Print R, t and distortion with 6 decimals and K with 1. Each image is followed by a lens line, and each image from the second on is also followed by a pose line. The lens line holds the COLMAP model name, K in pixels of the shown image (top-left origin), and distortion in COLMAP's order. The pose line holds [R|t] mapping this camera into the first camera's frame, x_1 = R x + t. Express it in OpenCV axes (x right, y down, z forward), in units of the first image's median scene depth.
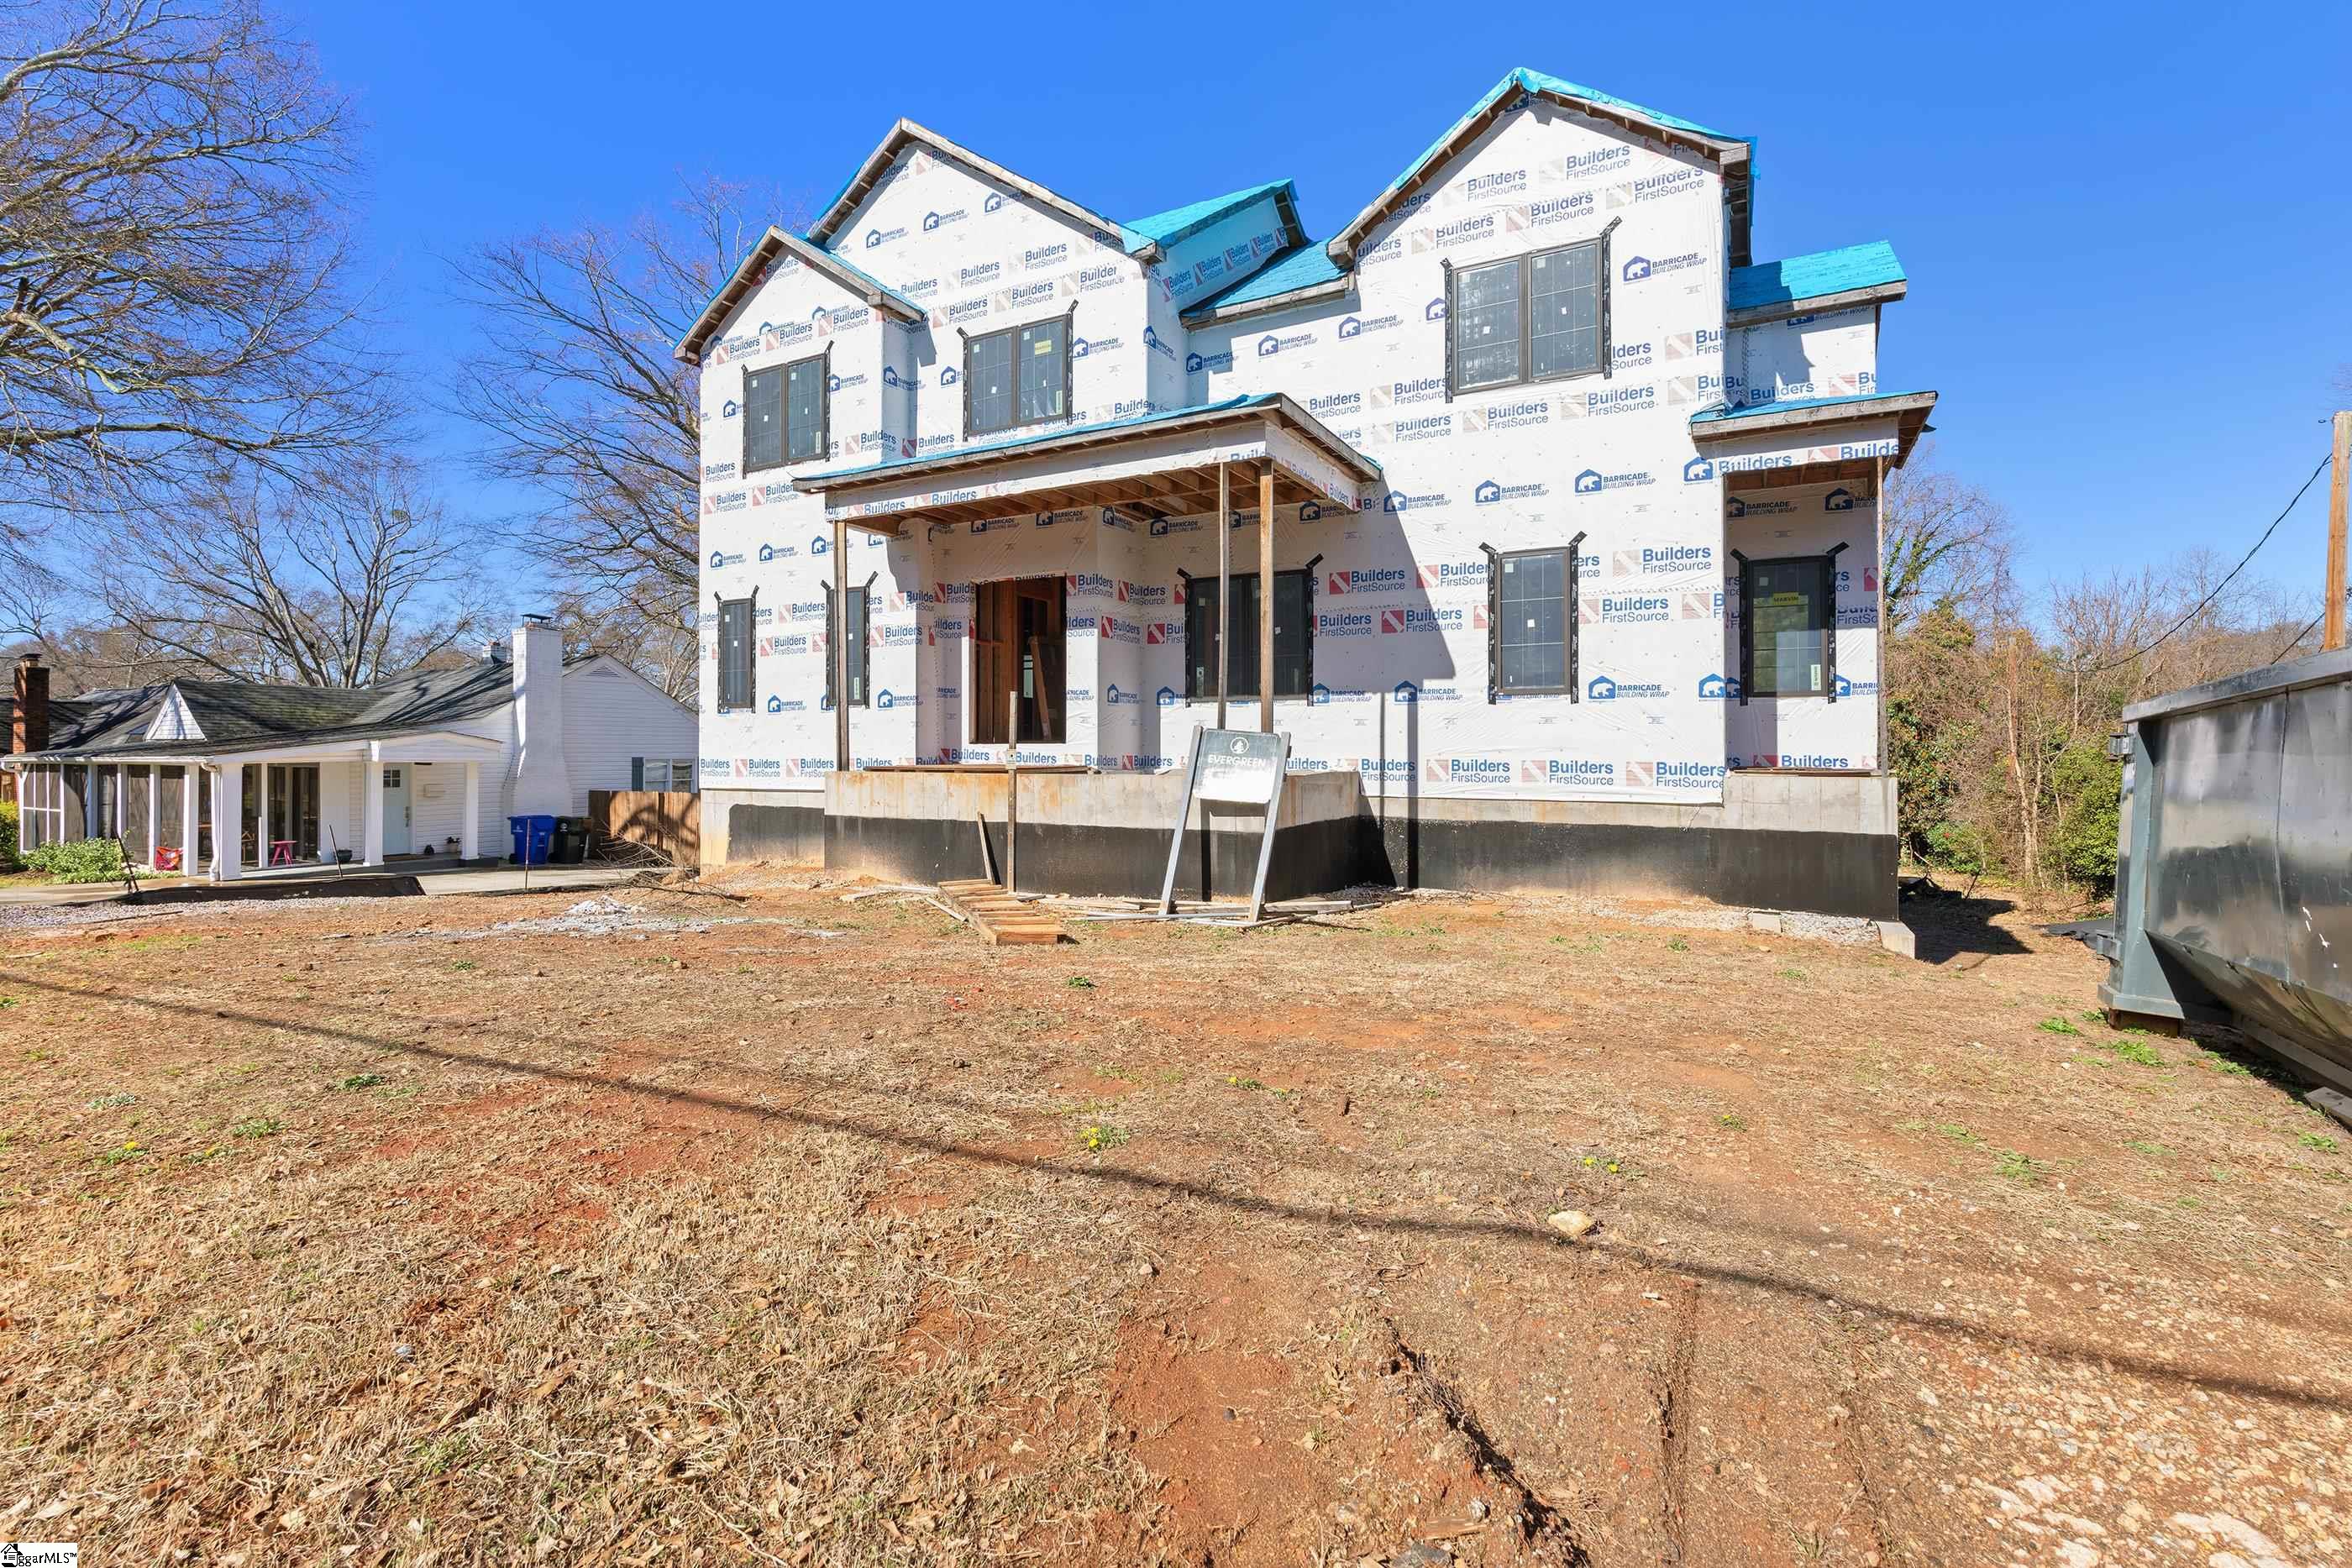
lens RADIAL K [[1023.3, 0, 1173.7], [0, 1023.3, 773.1], [0, 0, 1]] dist [-0.004701, -0.000289]
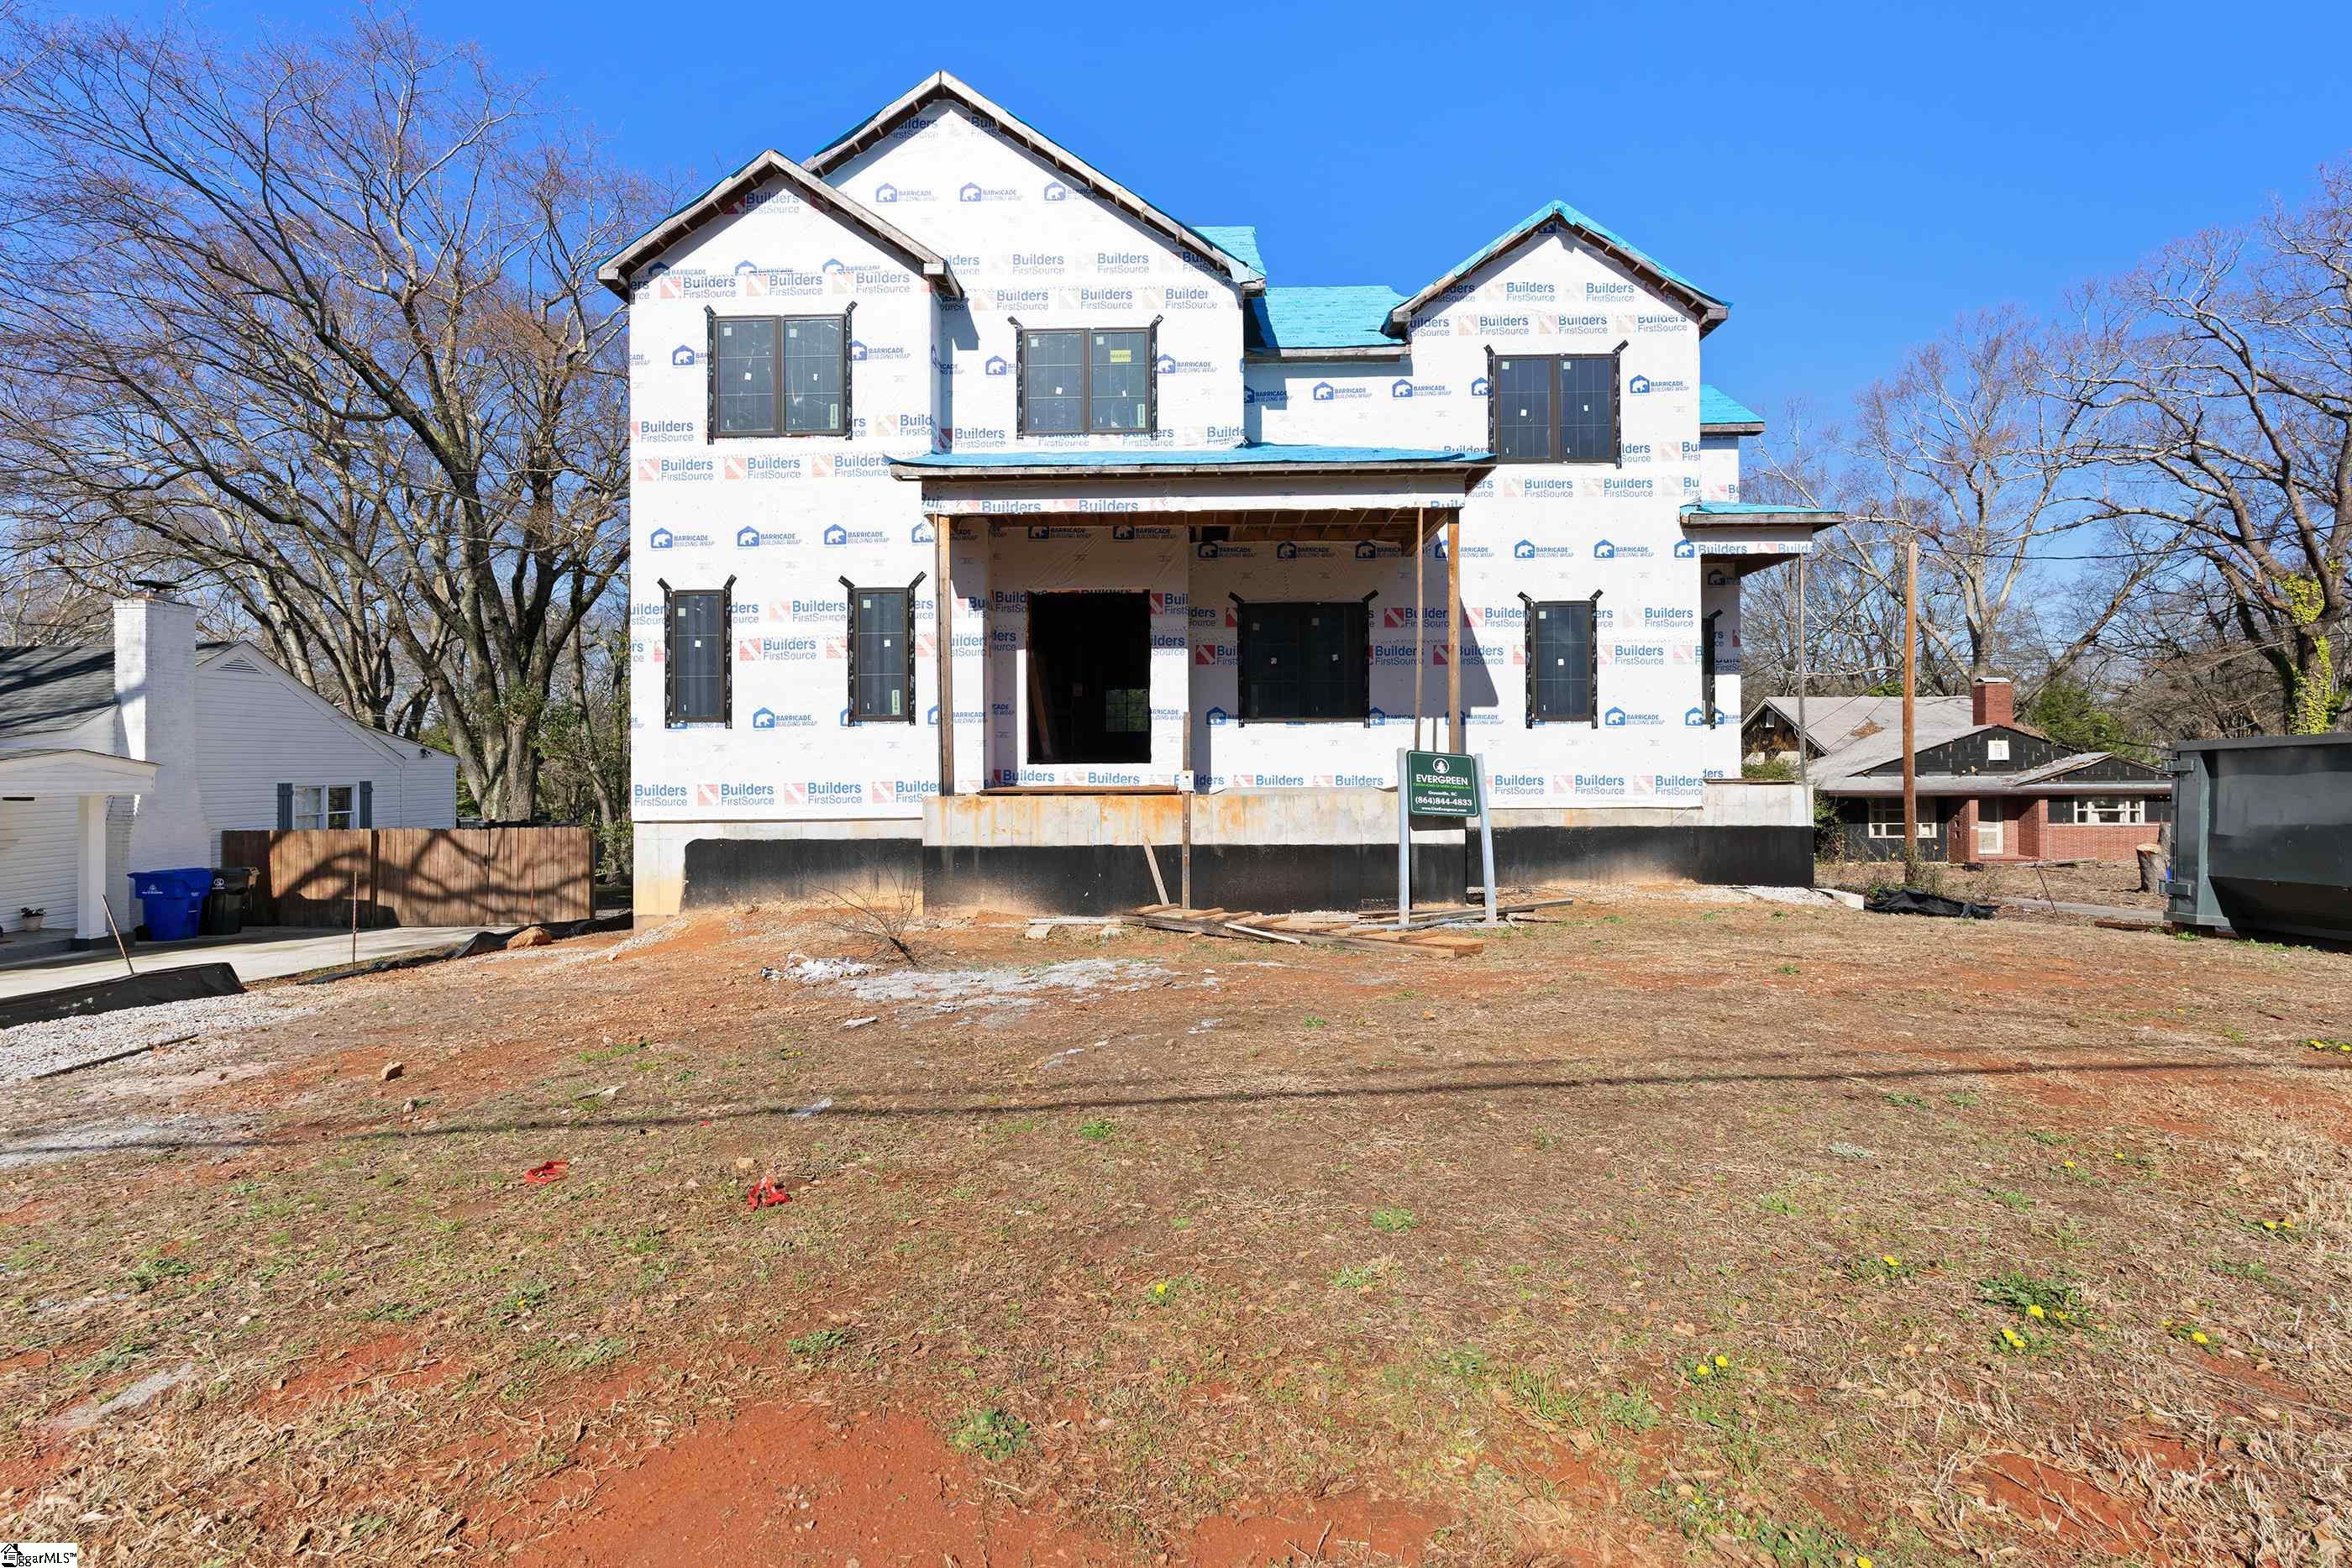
lens RADIAL K [[1023.3, 0, 1172.9], [0, 1023.3, 788.5], [0, 0, 1]] dist [-0.004701, -0.000289]
pose [[0.892748, -0.017599, 0.450213, -0.536136], [0.017370, 0.999838, 0.004639, -0.009185], [-0.450222, 0.003679, 0.892909, 0.113164]]
